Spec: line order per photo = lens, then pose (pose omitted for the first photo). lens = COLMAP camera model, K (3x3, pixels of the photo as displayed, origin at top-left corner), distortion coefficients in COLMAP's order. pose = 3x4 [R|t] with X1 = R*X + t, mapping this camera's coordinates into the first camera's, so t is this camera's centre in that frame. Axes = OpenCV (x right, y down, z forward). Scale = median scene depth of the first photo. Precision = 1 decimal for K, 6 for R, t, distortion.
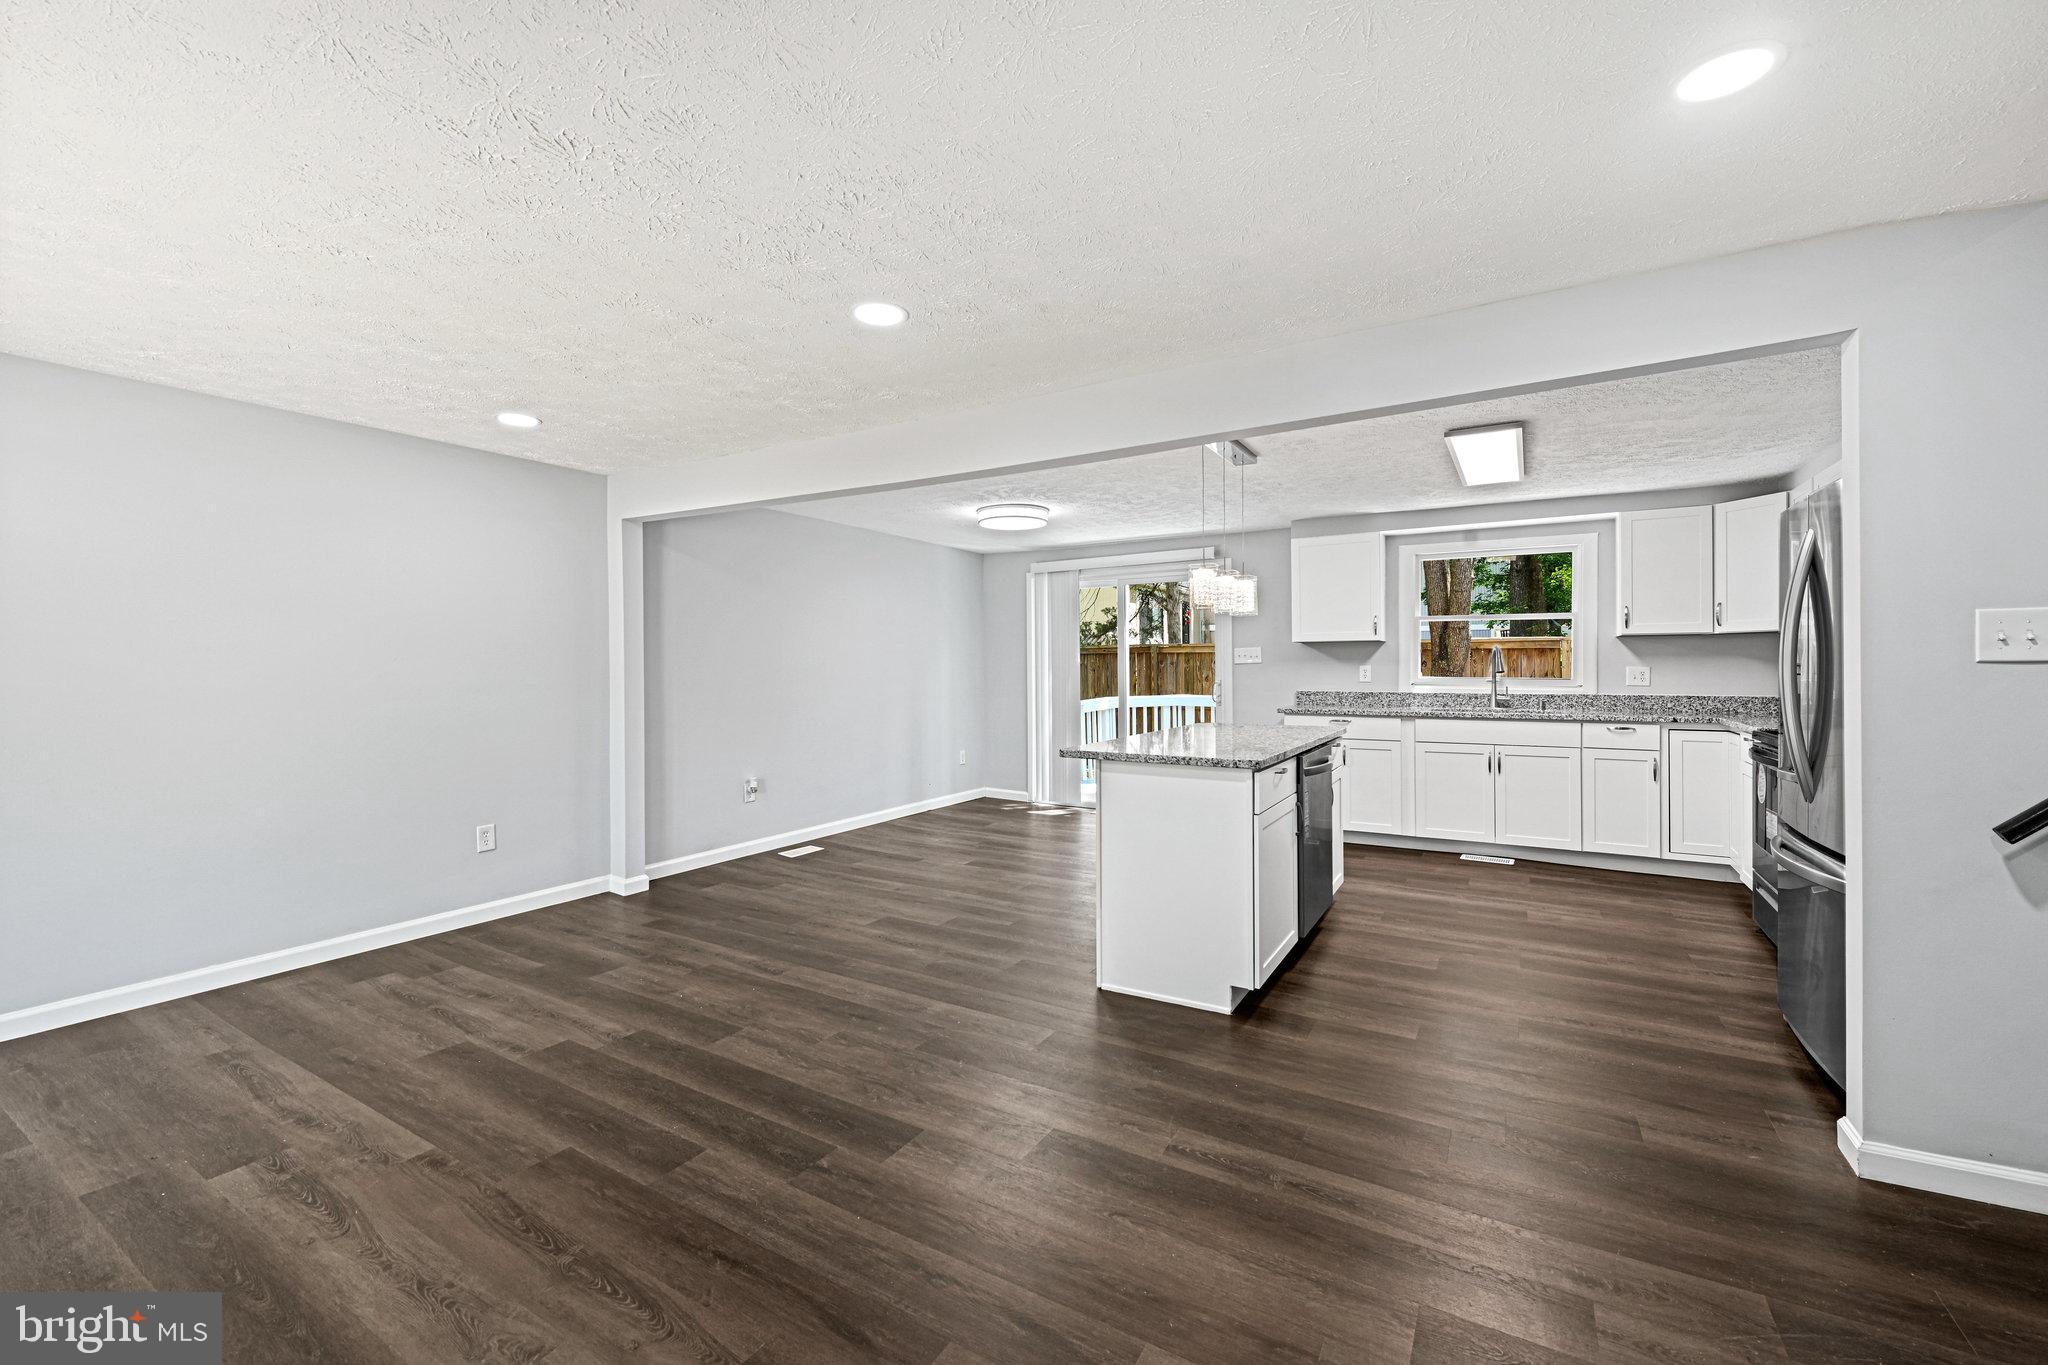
lens RADIAL K [[826.9, 0, 1029.5], [0, 826.9, 664.7], [0, 0, 1]] dist [-0.007757, -0.000684]
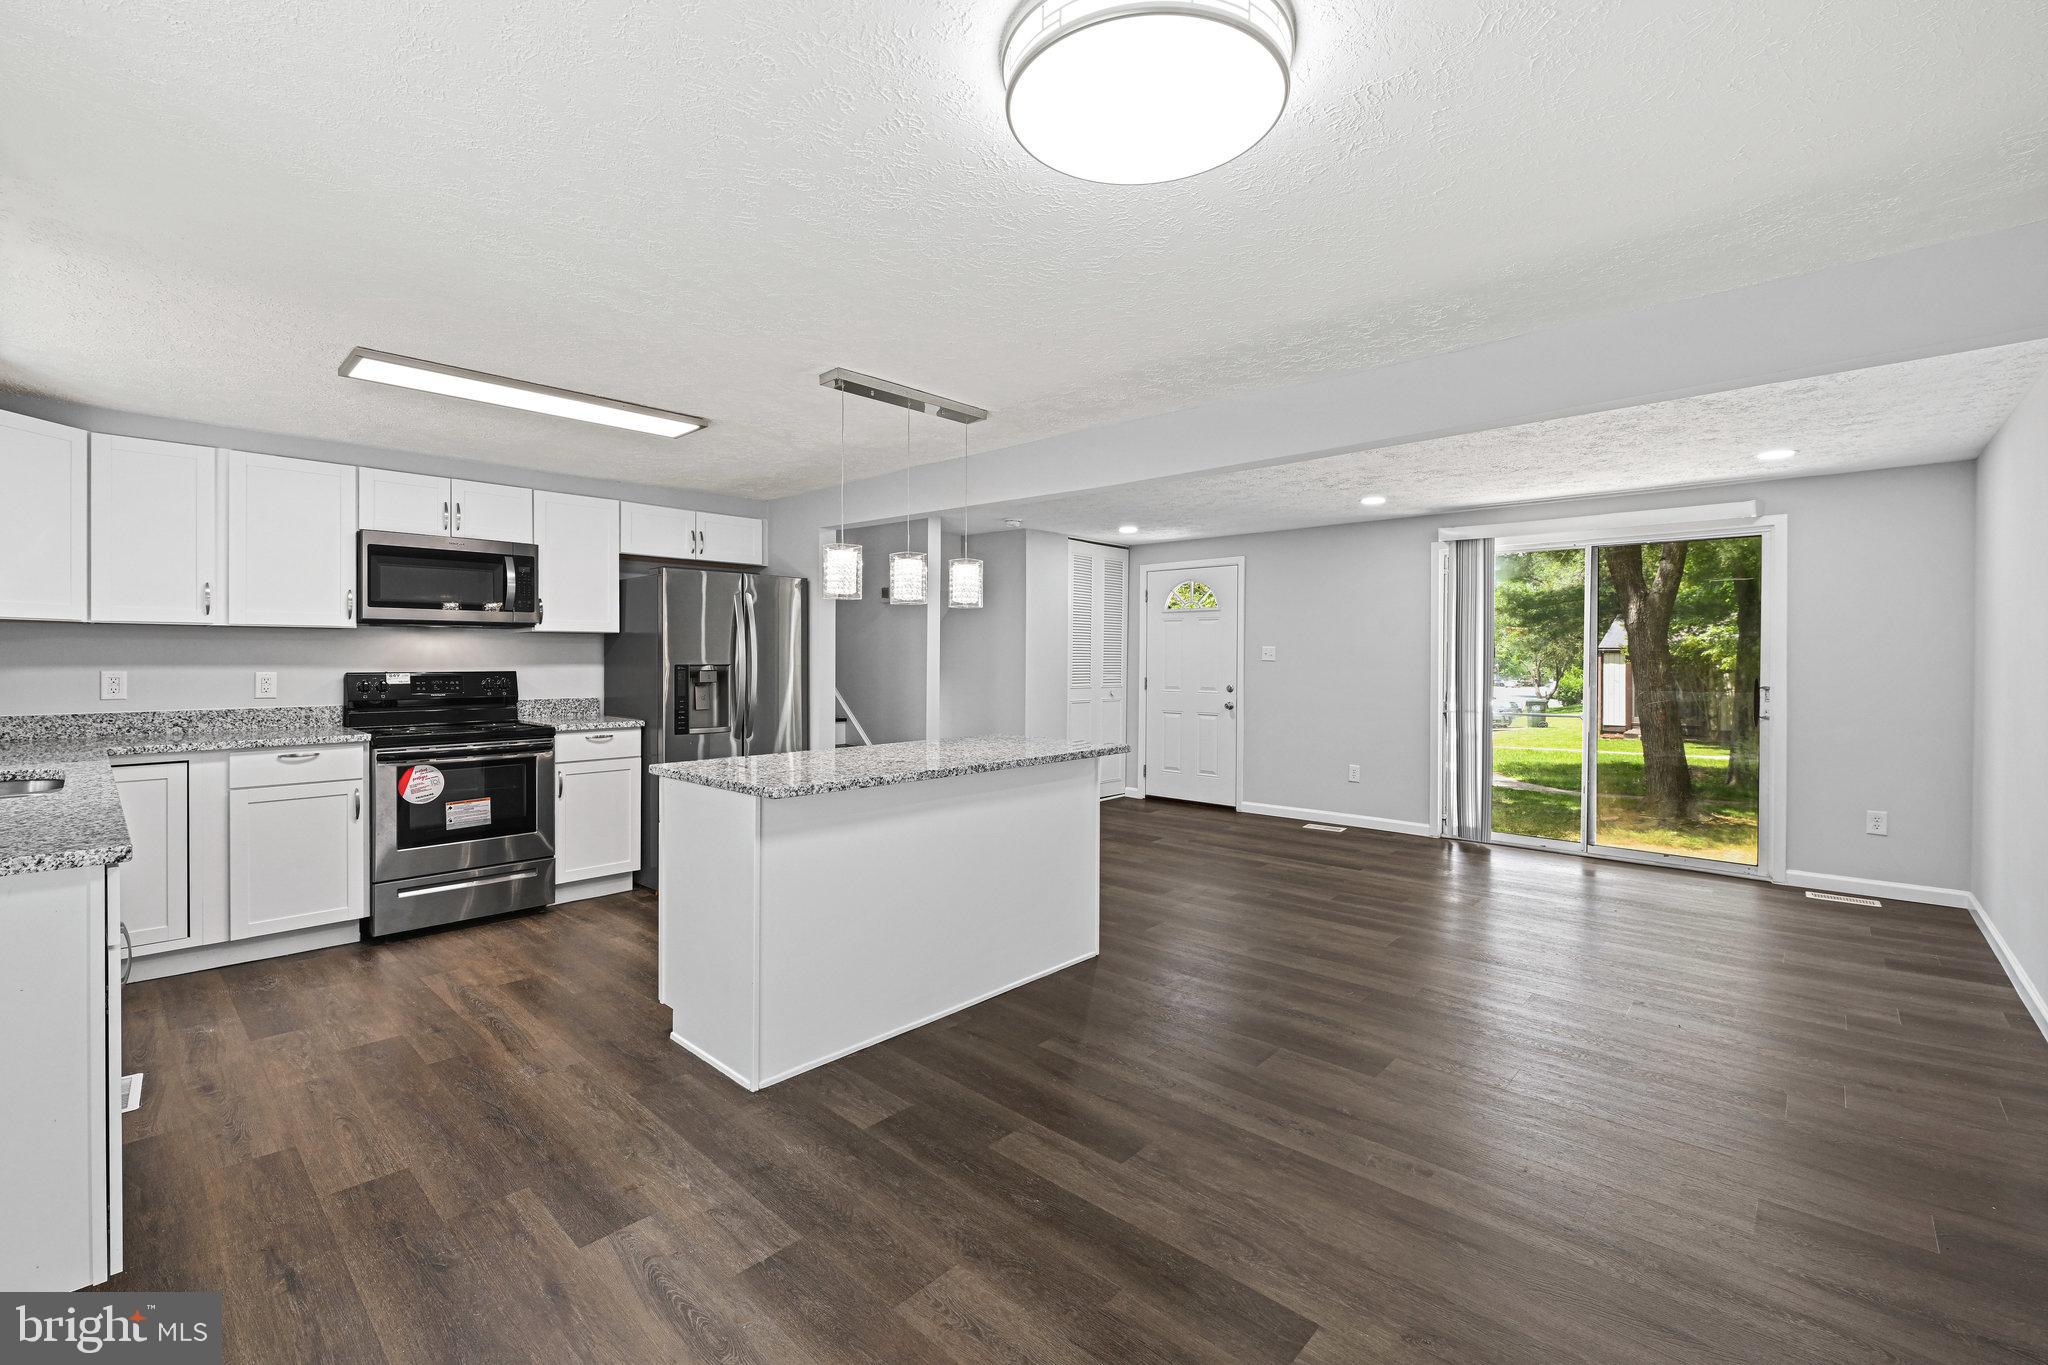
lens RADIAL K [[874.5, 0, 1019.6], [0, 874.5, 660.7], [0, 0, 1]] dist [-0.005755, -0.002859]
pose [[-0.976103, 0.001046, 0.217306, -0.046738], [0.001844, 0.999992, 0.003470, -0.007480], [-0.217301, 0.003788, -0.976097, 1.436985]]
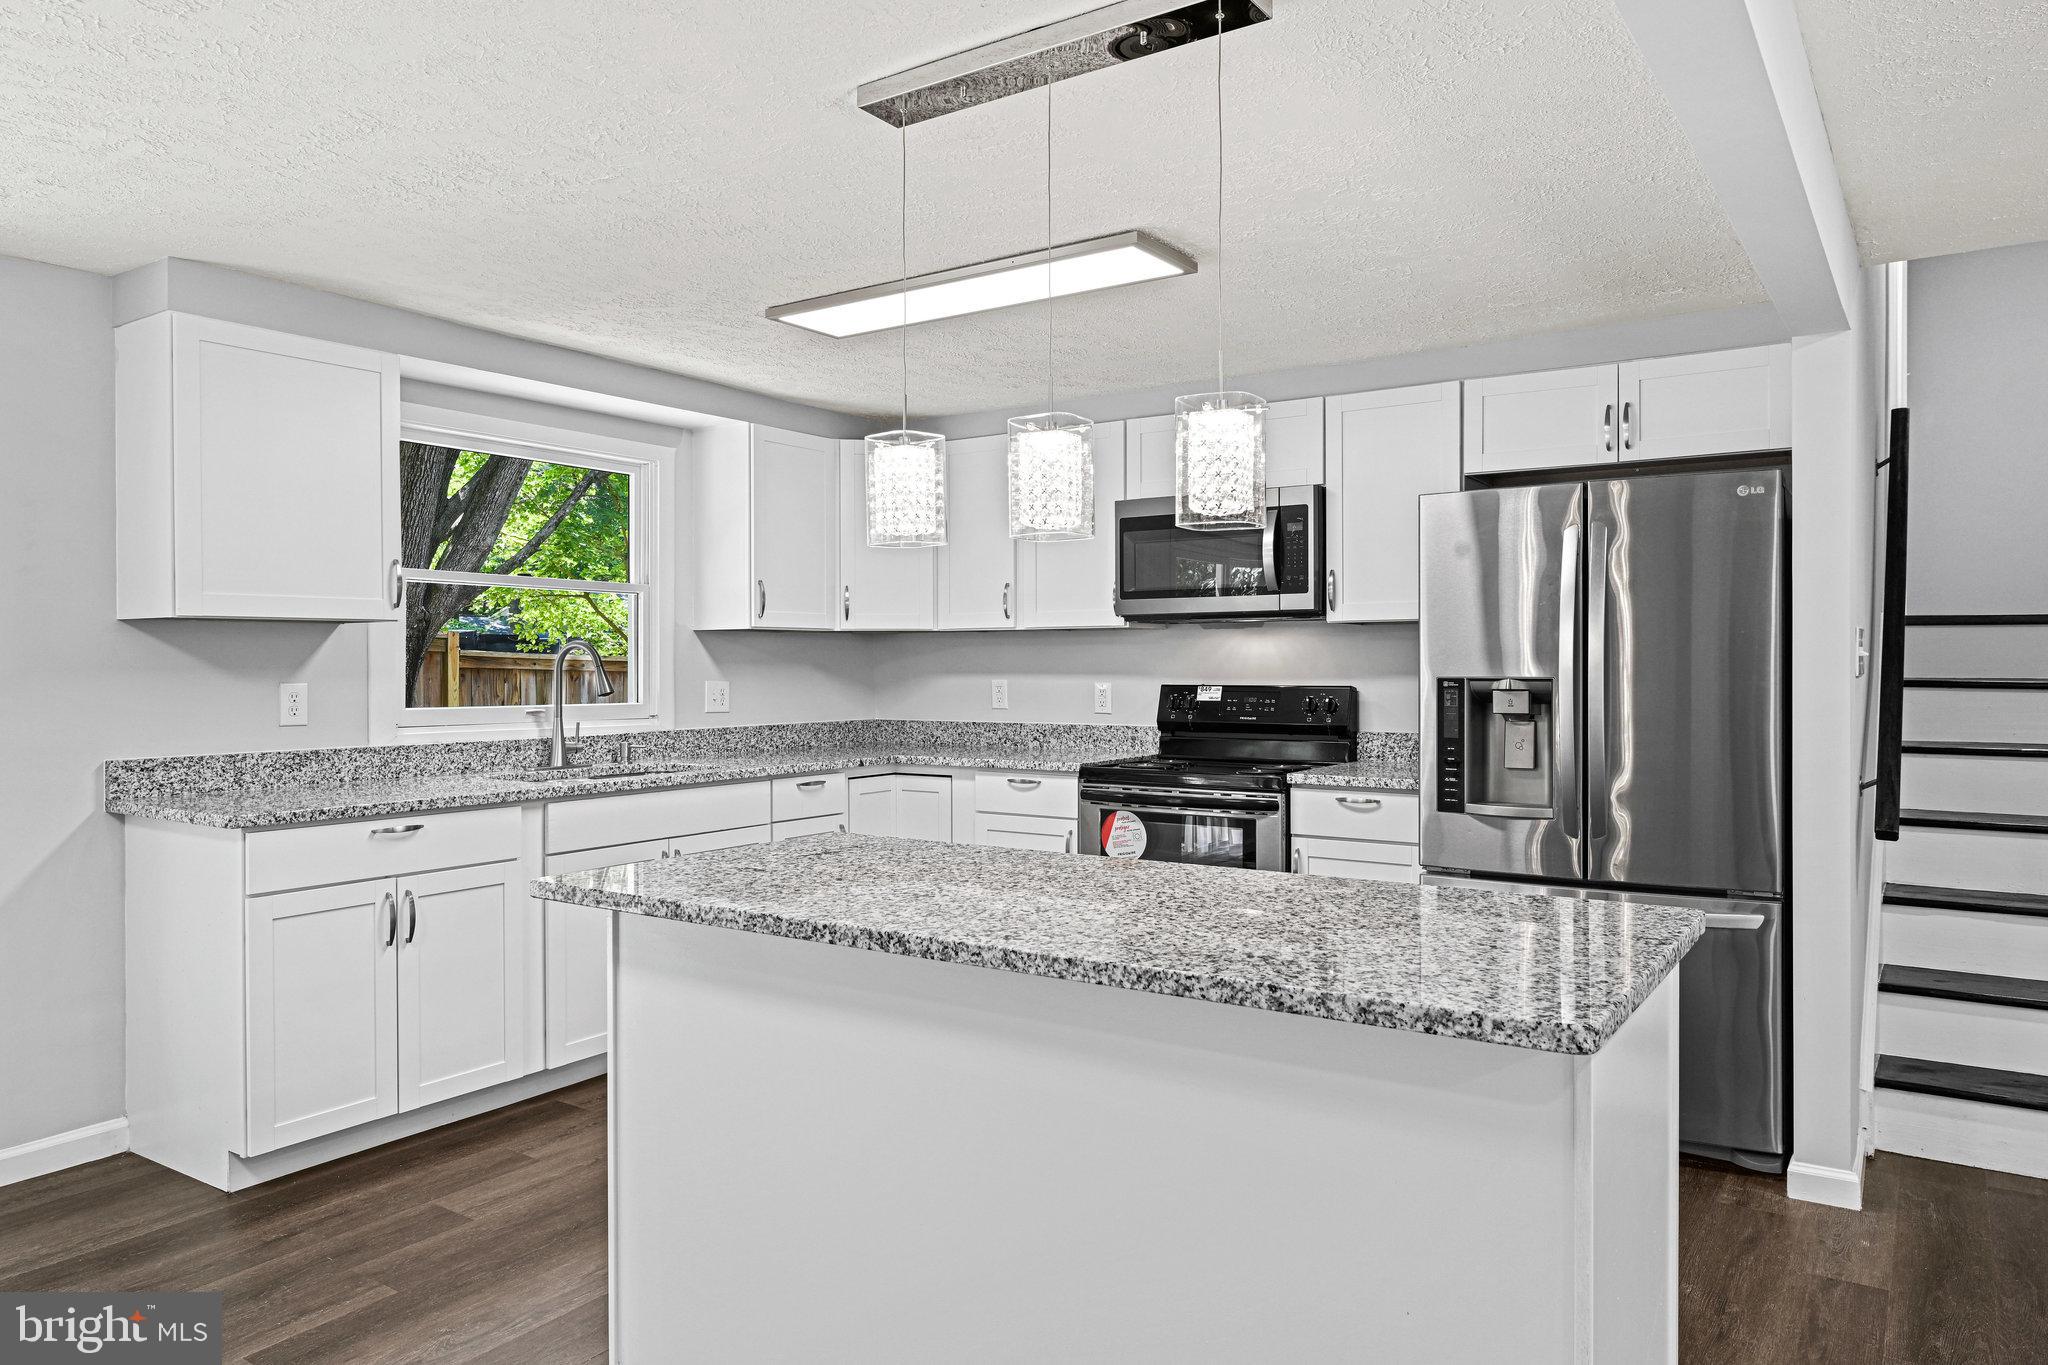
lens RADIAL K [[1360.9, 0, 1023.2], [0, 1360.9, 670.6], [0, 0, 1]] dist [-0.005078, -0.001852]
pose [[0.065784, -0.001103, 0.997833, -0.266654], [0.002525, 0.999996, 0.000939, -0.005930], [-0.997831, 0.002458, 0.065787, 0.768704]]
